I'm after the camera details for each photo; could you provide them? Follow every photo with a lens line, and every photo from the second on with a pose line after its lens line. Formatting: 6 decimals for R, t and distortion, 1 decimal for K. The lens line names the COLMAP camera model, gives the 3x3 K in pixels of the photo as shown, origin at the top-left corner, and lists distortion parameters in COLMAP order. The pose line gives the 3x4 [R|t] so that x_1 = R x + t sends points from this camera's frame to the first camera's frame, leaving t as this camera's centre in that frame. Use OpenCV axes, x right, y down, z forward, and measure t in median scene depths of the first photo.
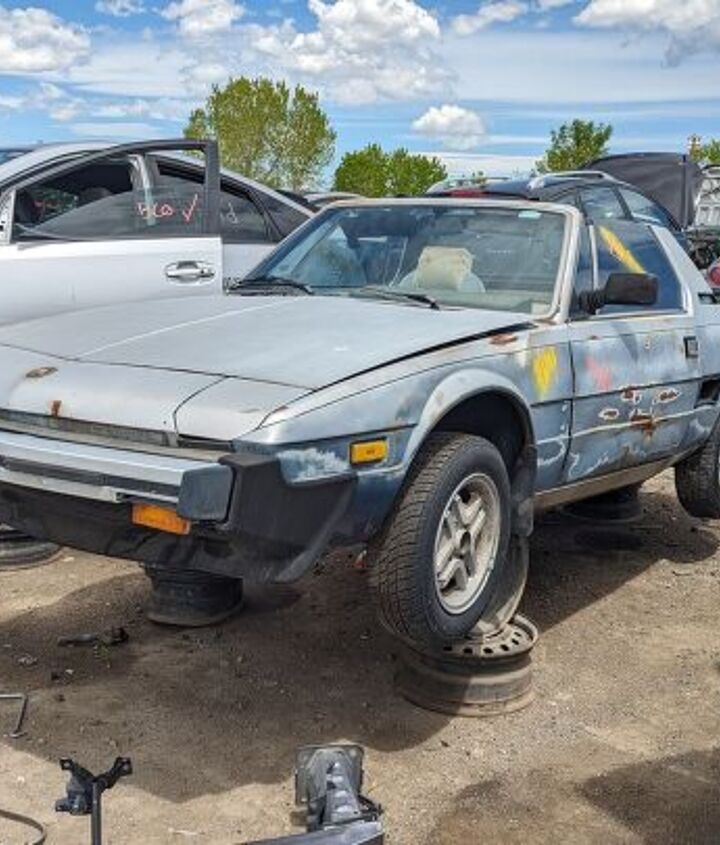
lens RADIAL K [[1012.2, 0, 360.0], [0, 1012.2, 422.5], [0, 0, 1]] dist [0.070503, -0.095832]
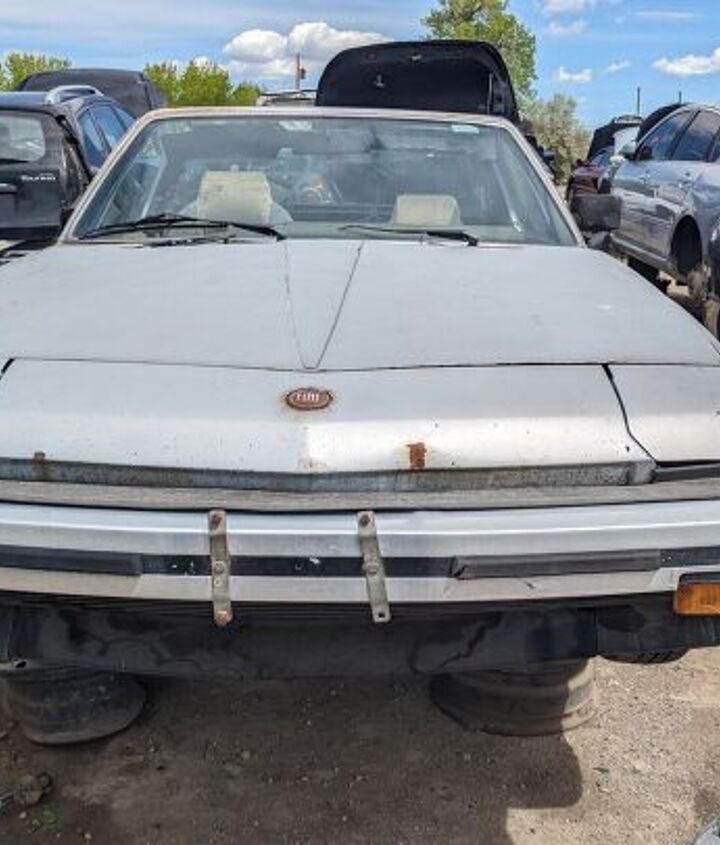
lens RADIAL K [[1034.0, 0, 360.0], [0, 1034.0, 422.5], [0, 0, 1]] dist [0.046974, -0.020222]
pose [[0.800899, -0.158224, 0.577517, -0.497914], [0.121098, 0.987328, 0.102563, -0.073147], [-0.586427, -0.012206, 0.809910, 0.408109]]
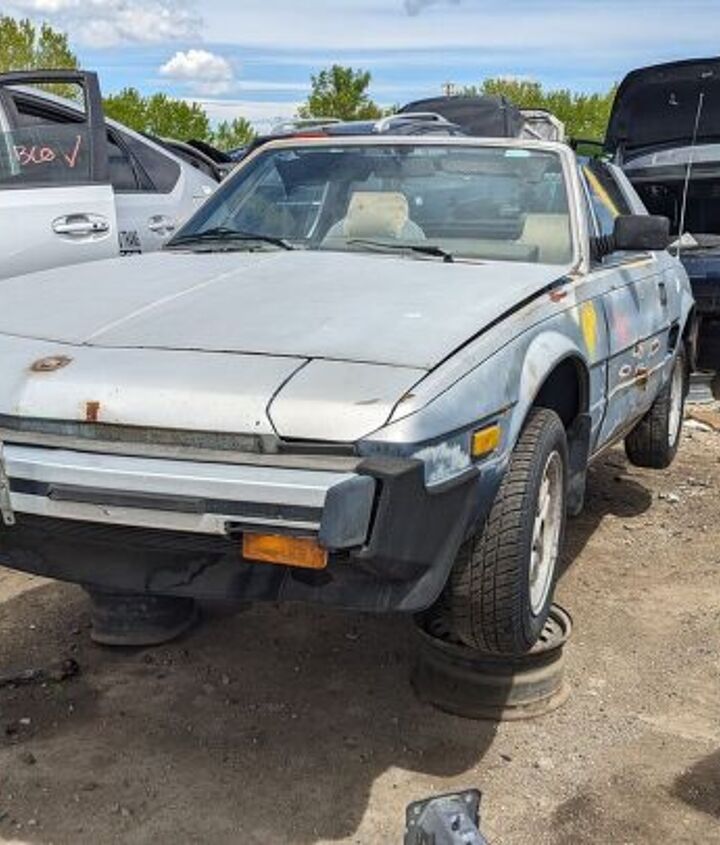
lens RADIAL K [[1022.9, 0, 354.9], [0, 1022.9, 405.6], [0, 0, 1]] dist [0.045850, -0.021677]
pose [[0.976408, -0.061190, 0.207081, -0.199985], [0.054580, 0.997805, 0.037489, -0.027344], [-0.208921, -0.025302, 0.977605, 0.157583]]
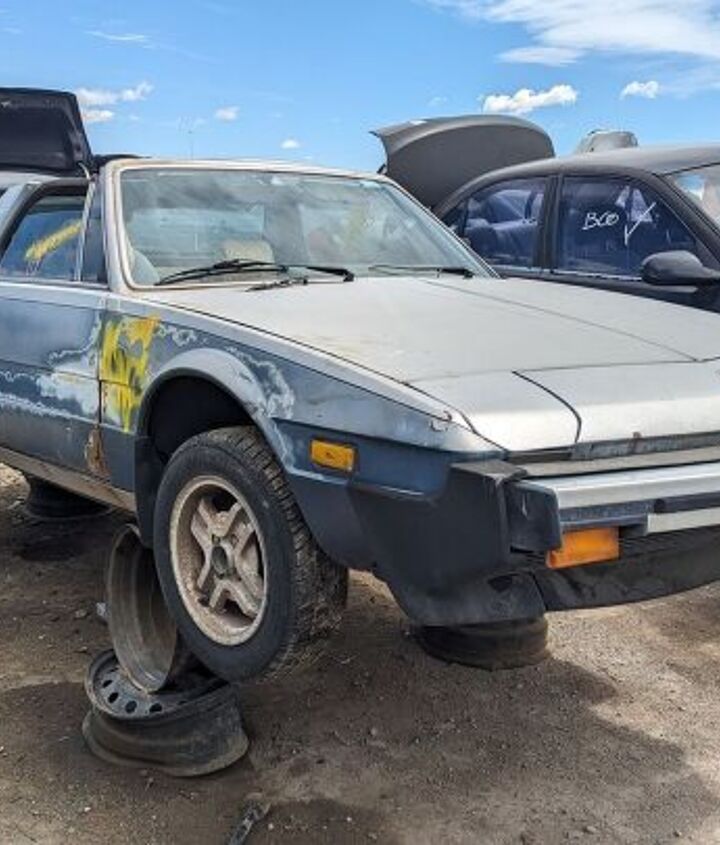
lens RADIAL K [[1022.9, 0, 354.9], [0, 1022.9, 405.6], [0, 0, 1]] dist [0.045850, -0.021677]
pose [[0.335183, -0.185369, 0.923737, -0.943231], [0.168648, 0.976423, 0.134746, -0.152232], [-0.926936, 0.110622, 0.358543, 0.782483]]
